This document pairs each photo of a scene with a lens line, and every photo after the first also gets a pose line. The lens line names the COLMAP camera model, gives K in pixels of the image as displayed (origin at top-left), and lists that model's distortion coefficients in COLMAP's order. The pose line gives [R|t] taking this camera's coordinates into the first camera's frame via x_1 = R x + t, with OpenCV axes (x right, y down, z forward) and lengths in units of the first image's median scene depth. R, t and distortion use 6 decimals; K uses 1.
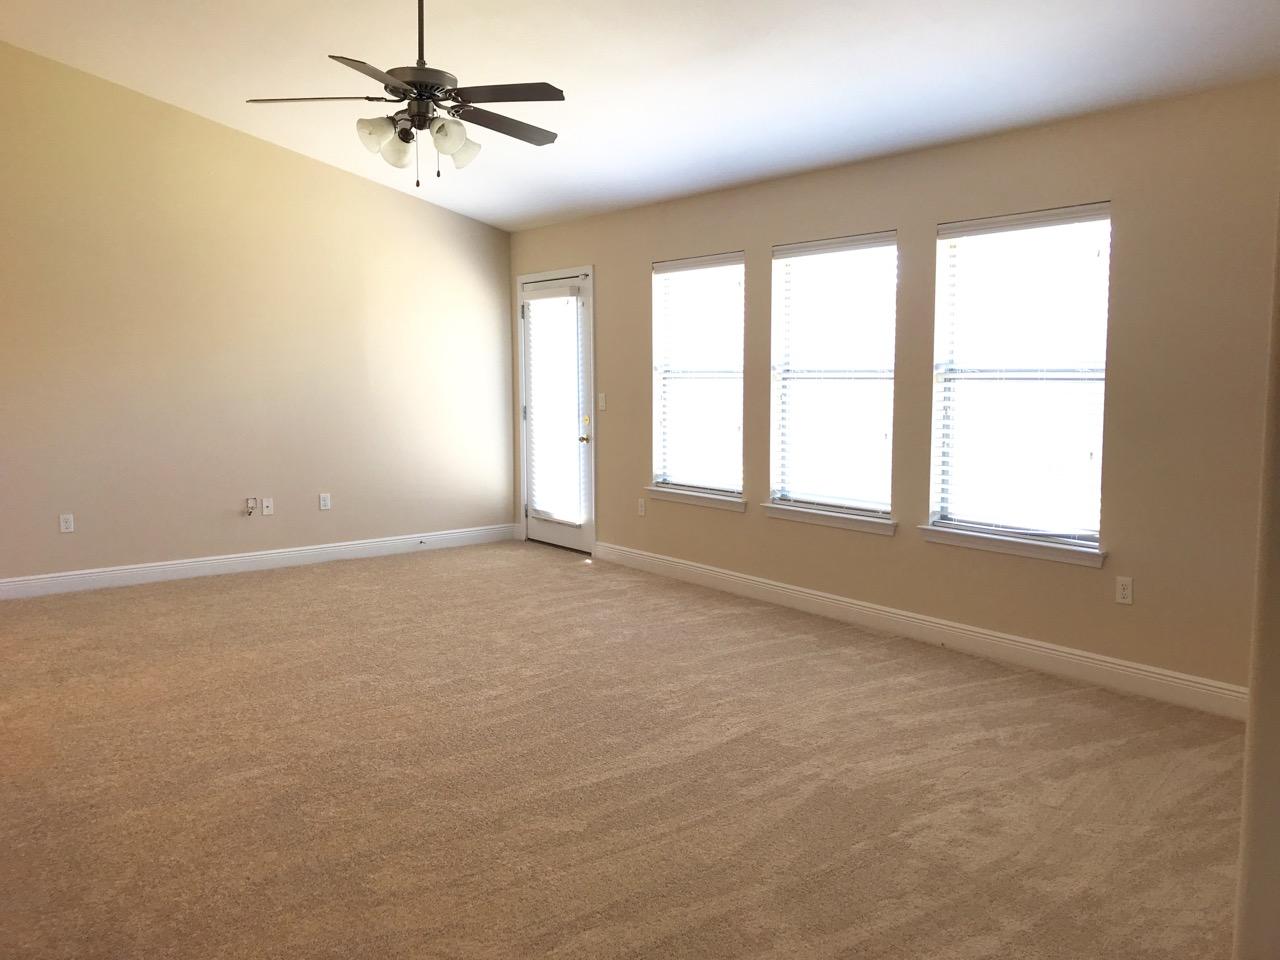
lens RADIAL K [[1049.0, 0, 640.0], [0, 1049.0, 480.0], [0, 0, 1]] dist [0.010764, 0.004431]
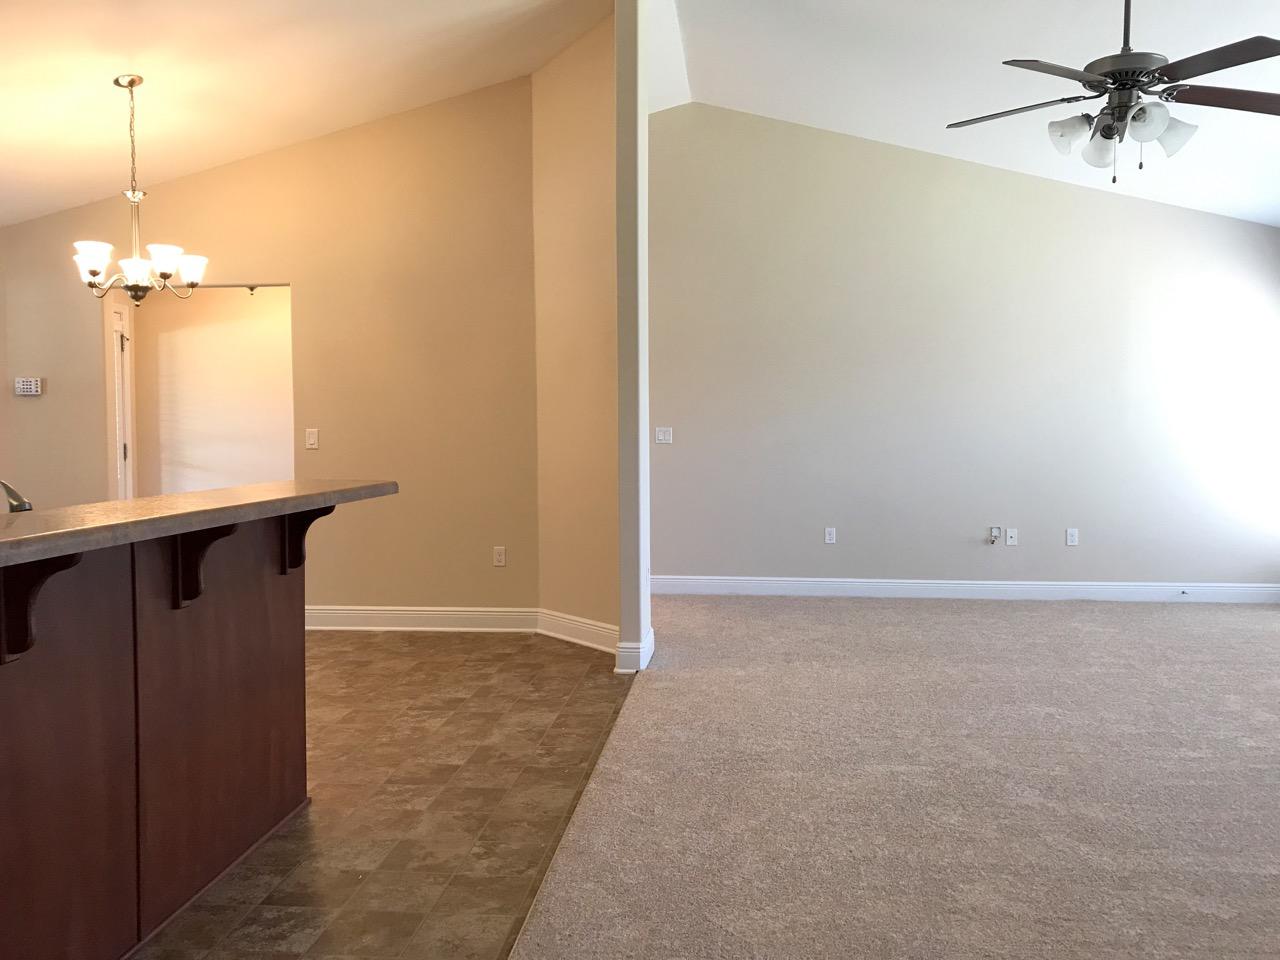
lens RADIAL K [[1049.0, 0, 640.0], [0, 1049.0, 480.0], [0, 0, 1]] dist [0.010764, 0.004431]
pose [[0.726083, 0.038373, -0.686536, 0.115739], [-0.073484, 0.997054, -0.021988, 0.030274], [0.683670, 0.066415, 0.726763, 0.044292]]
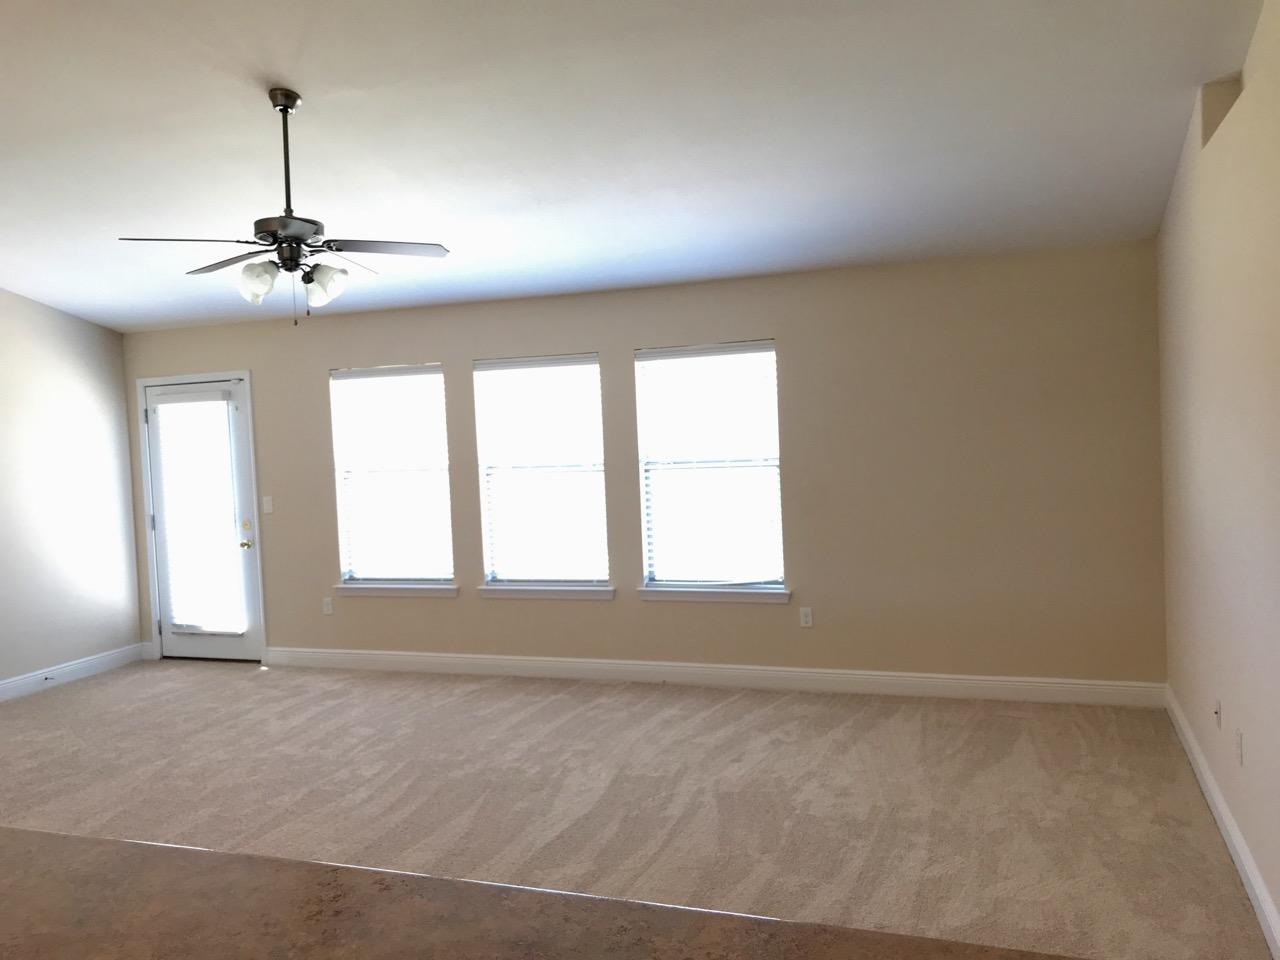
lens RADIAL K [[1068.5, 0, 640.0], [0, 1068.5, 480.0], [0, 0, 1]] dist [0.107378, -0.233110]
pose [[0.844095, -0.065739, 0.532148, -0.456065], [0.098694, 0.994547, -0.033687, -0.047486], [-0.527032, 0.080955, 0.845981, -0.086840]]
